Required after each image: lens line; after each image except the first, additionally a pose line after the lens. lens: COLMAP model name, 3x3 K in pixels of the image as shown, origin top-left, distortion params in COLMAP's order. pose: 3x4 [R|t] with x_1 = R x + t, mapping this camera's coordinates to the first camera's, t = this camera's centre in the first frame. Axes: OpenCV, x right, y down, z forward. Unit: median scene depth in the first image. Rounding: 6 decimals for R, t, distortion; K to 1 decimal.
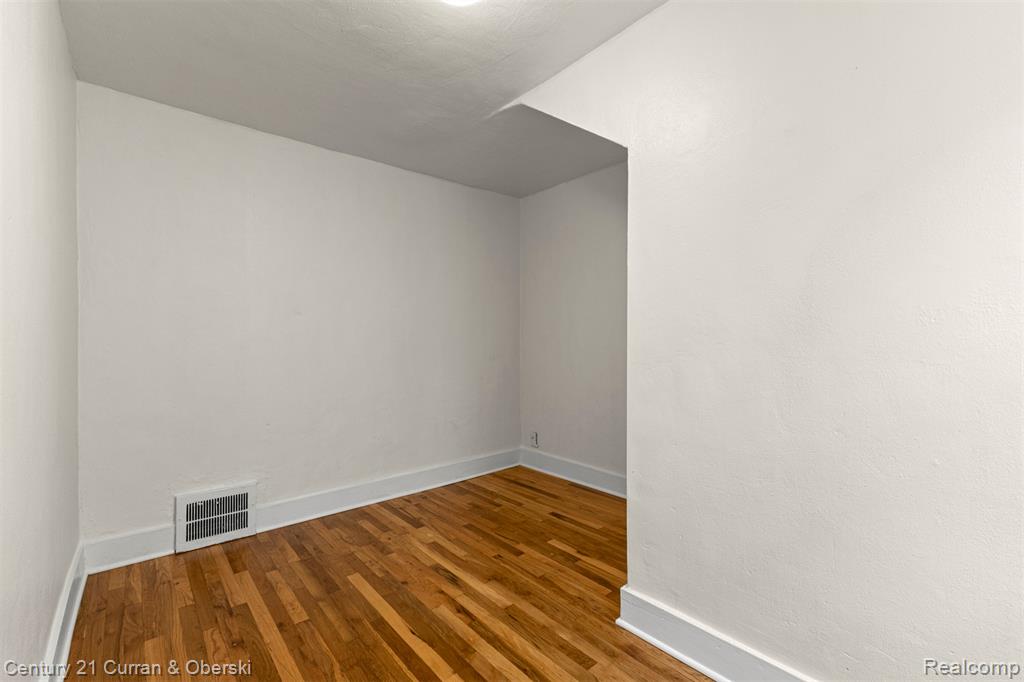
lens RADIAL K [[440.2, 0, 516.2], [0, 440.2, 342.7], [0, 0, 1]] dist [-0.001308, 0.001443]
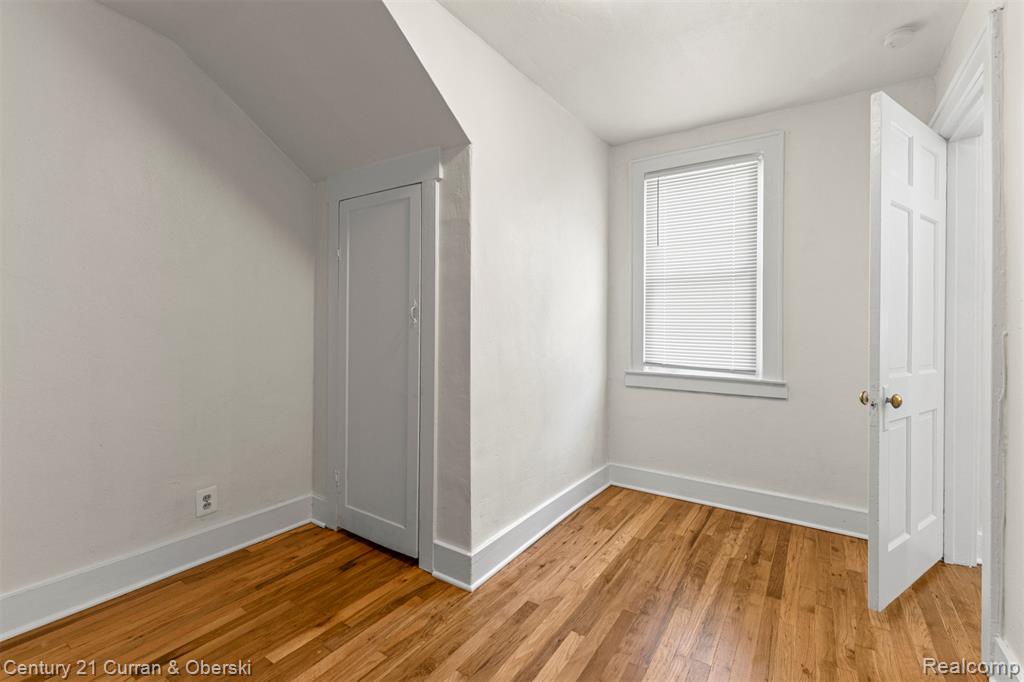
lens RADIAL K [[440.2, 0, 517.1], [0, 440.2, 332.7], [0, 0, 1]] dist [-0.001308, 0.001443]
pose [[-0.272664, -0.002200, 0.962107, -0.810318], [0.003097, 0.999990, 0.003164, 0.019249], [-0.962104, 0.003842, -0.272654, 1.184729]]
